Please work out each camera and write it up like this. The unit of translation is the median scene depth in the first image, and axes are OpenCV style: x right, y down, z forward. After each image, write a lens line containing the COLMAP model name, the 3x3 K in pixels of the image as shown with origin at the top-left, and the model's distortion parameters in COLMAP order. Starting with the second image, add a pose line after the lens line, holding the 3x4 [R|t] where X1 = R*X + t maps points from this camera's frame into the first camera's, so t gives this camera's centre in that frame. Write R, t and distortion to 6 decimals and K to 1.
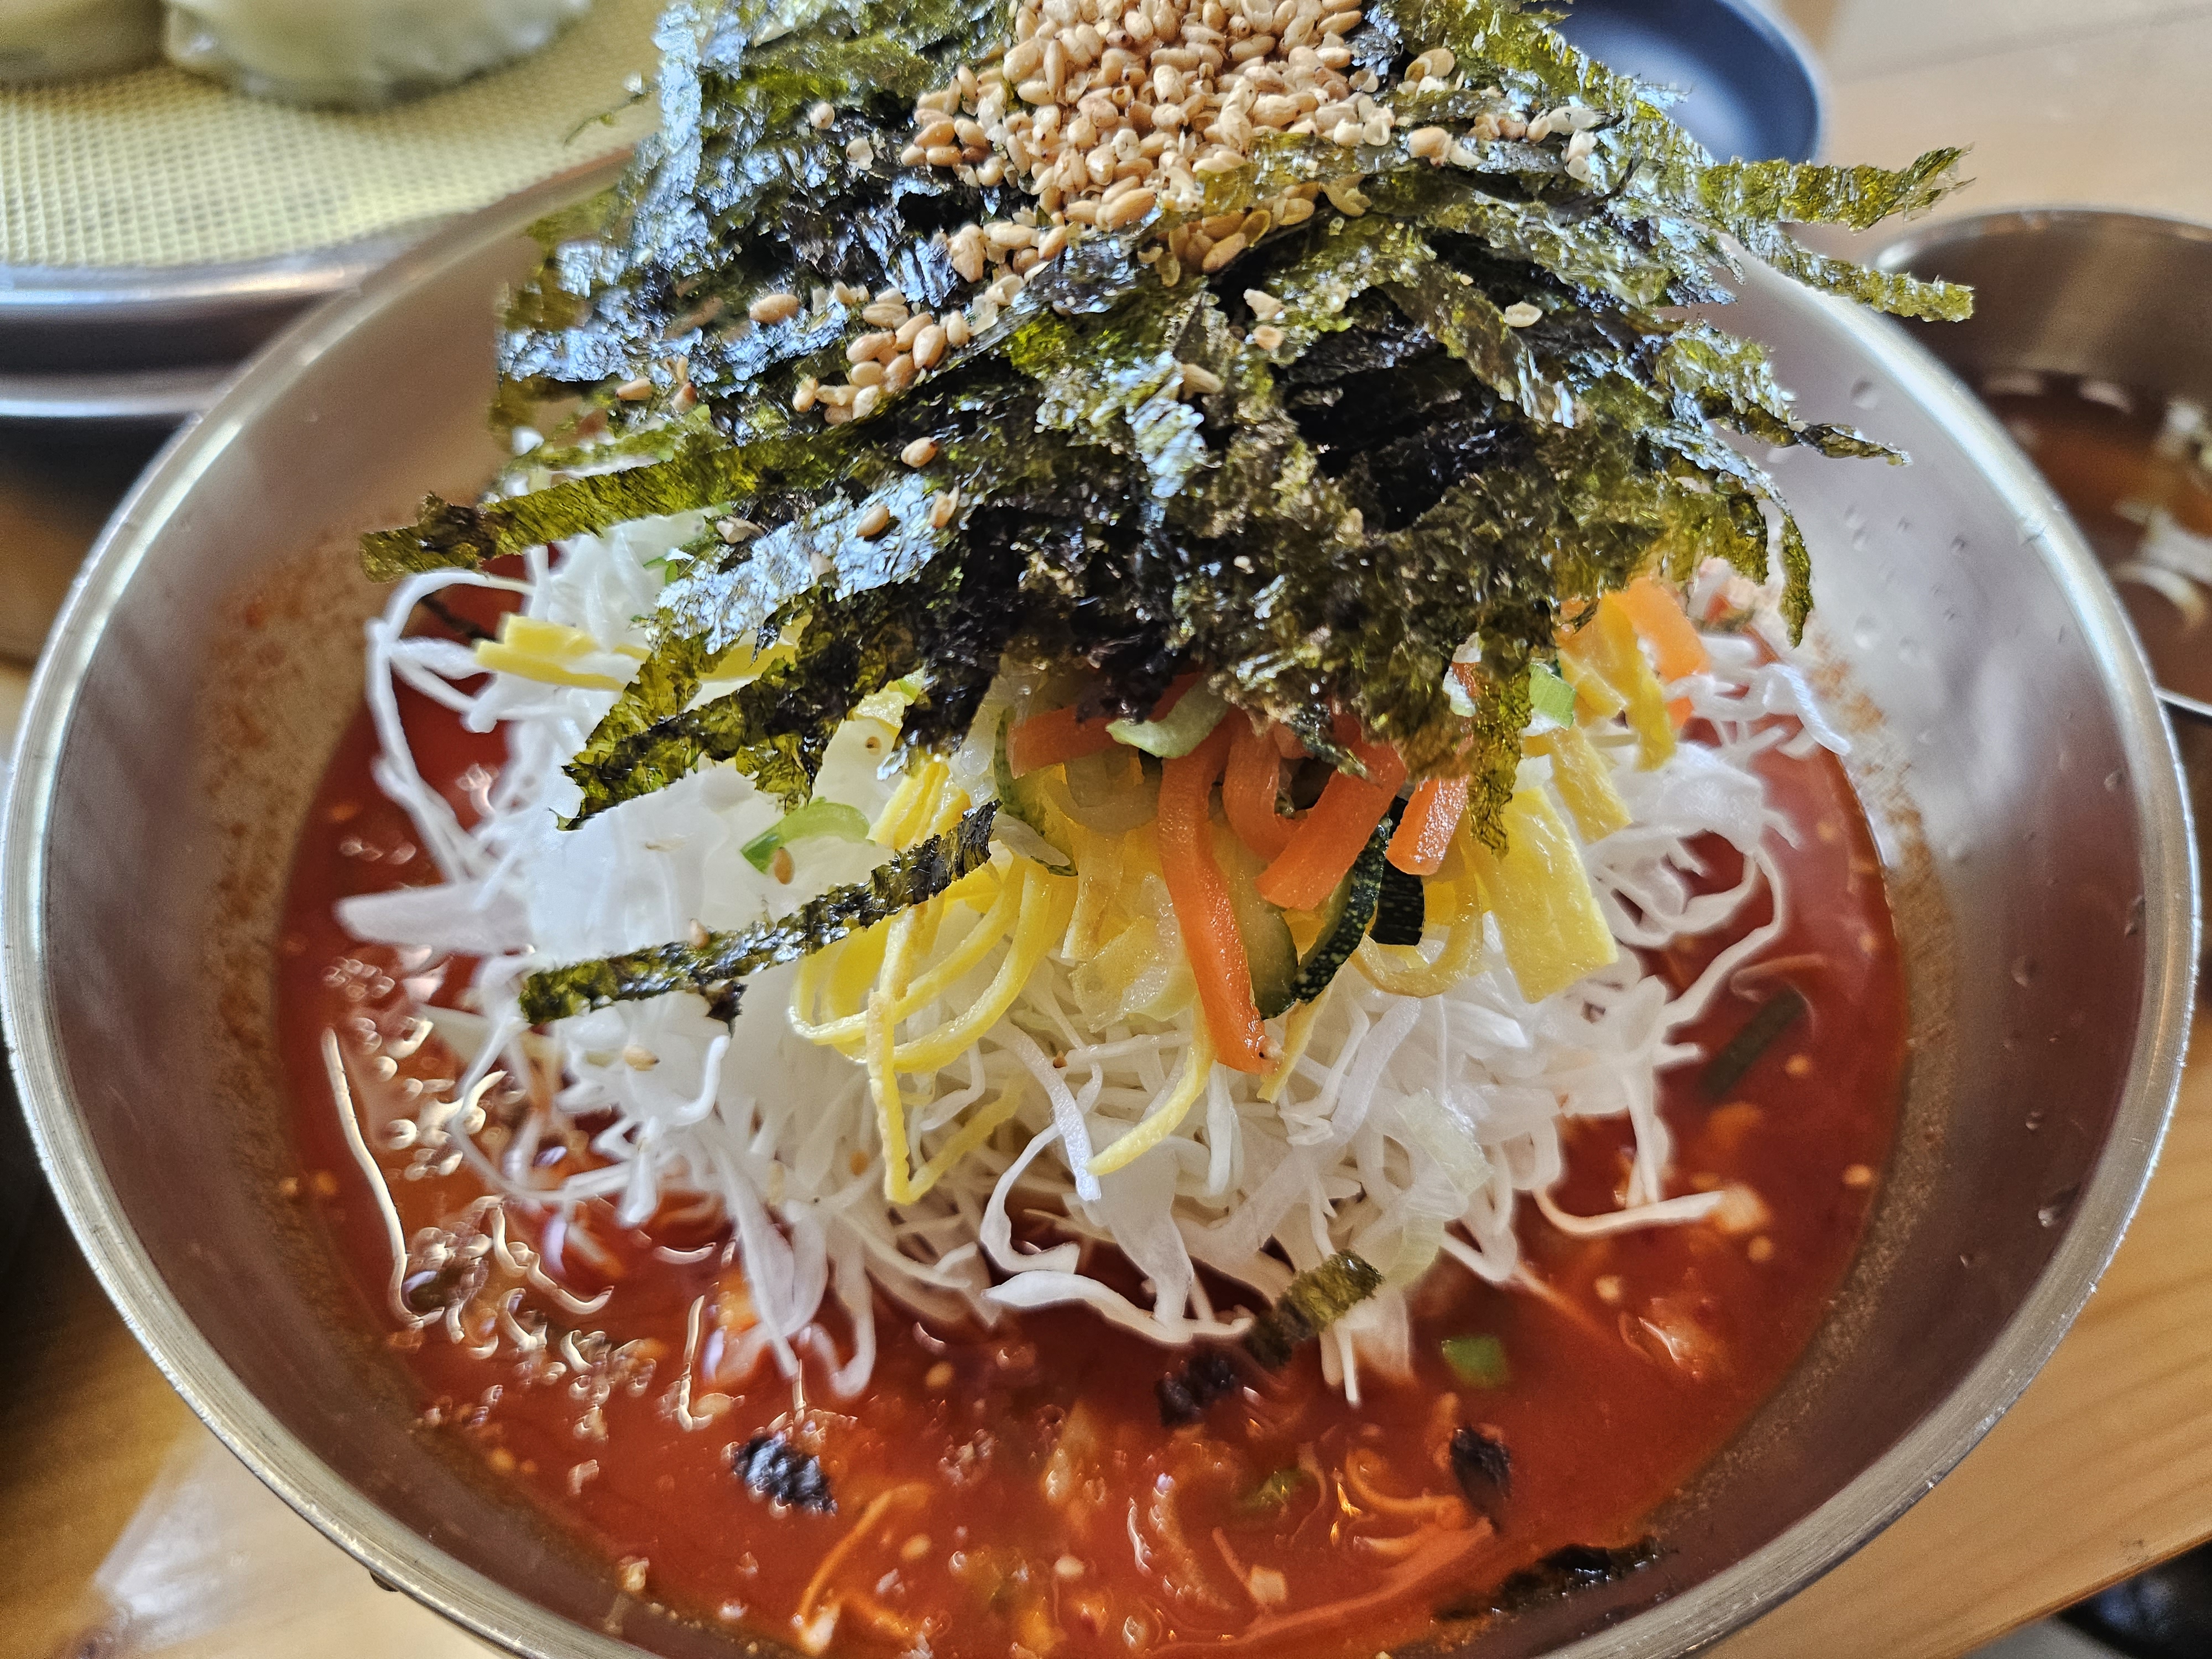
lens RADIAL K [[1515.8, 0, 1076.7], [0, 1515.8, 836.1], [0, 0, 1]] dist [0.030361, -0.044358]
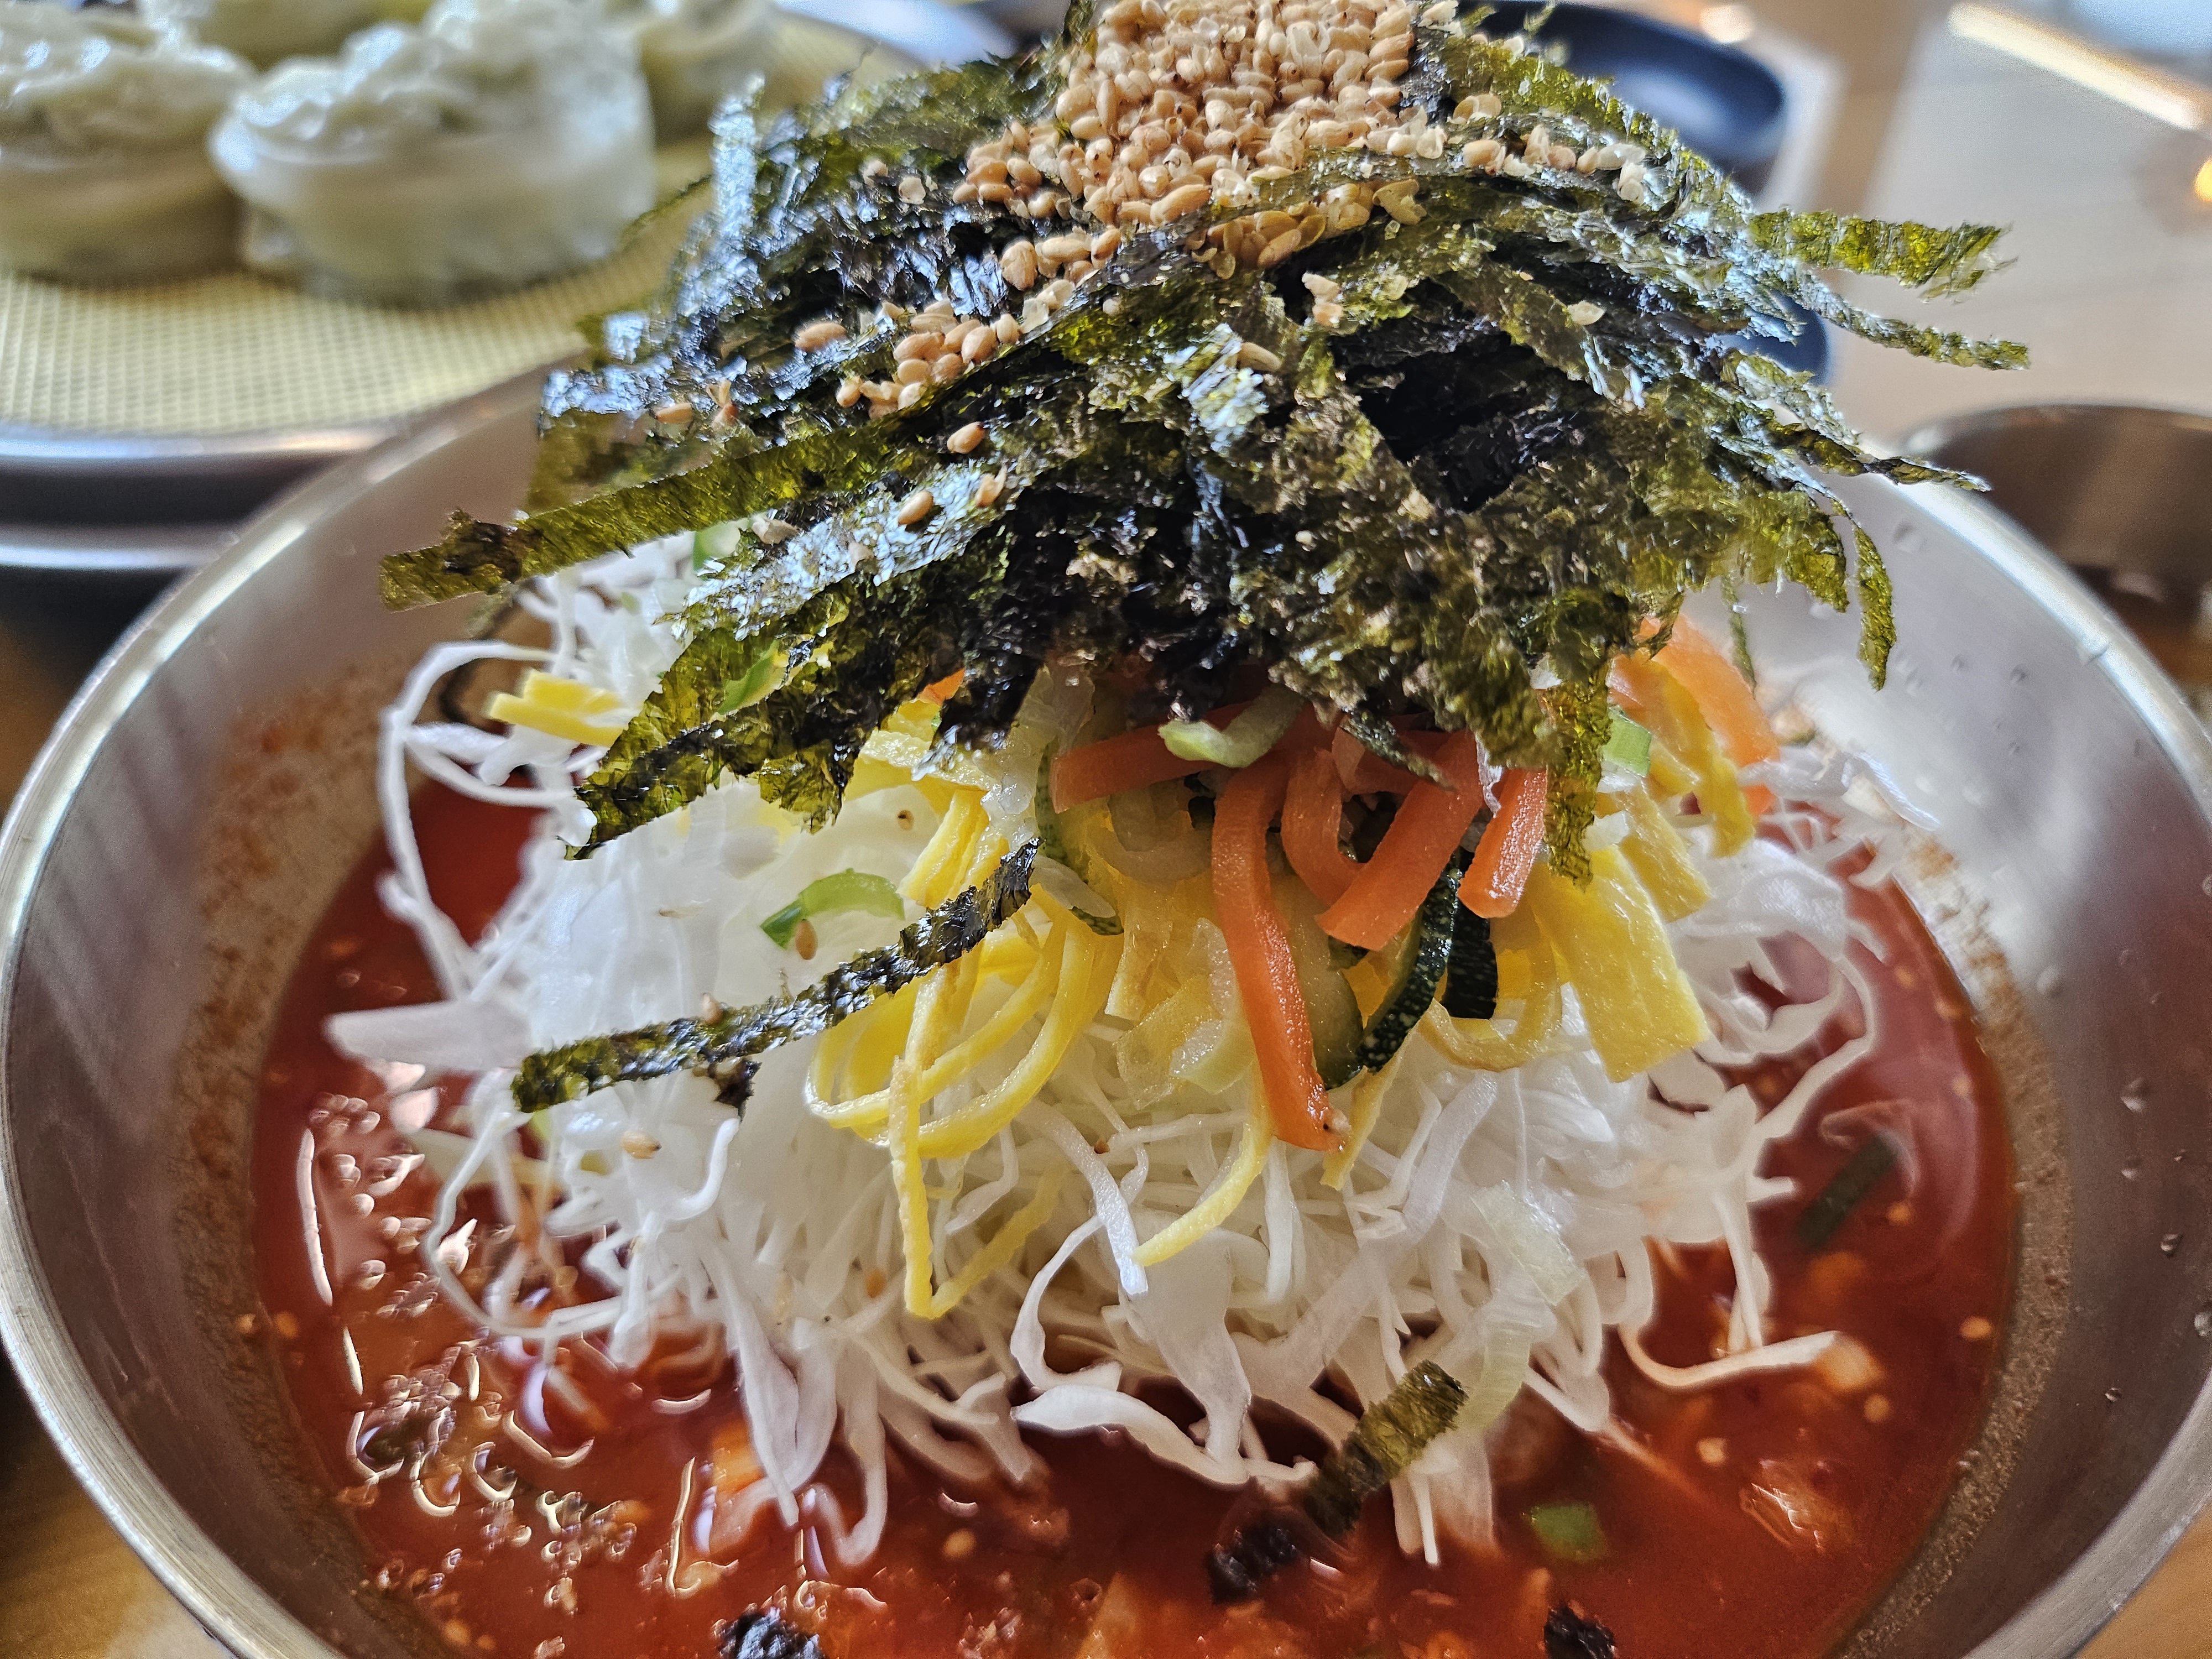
lens RADIAL K [[1540.4, 0, 1106.0], [0, 1540.4, 829.5], [0, 0, 1]] dist [0.020263, -0.041901]
pose [[0.999975, 0.007065, -0.000422, -0.010080], [-0.007033, 0.985118, -0.171733, 0.127870], [-0.000797, 0.171732, 0.985143, 0.063380]]
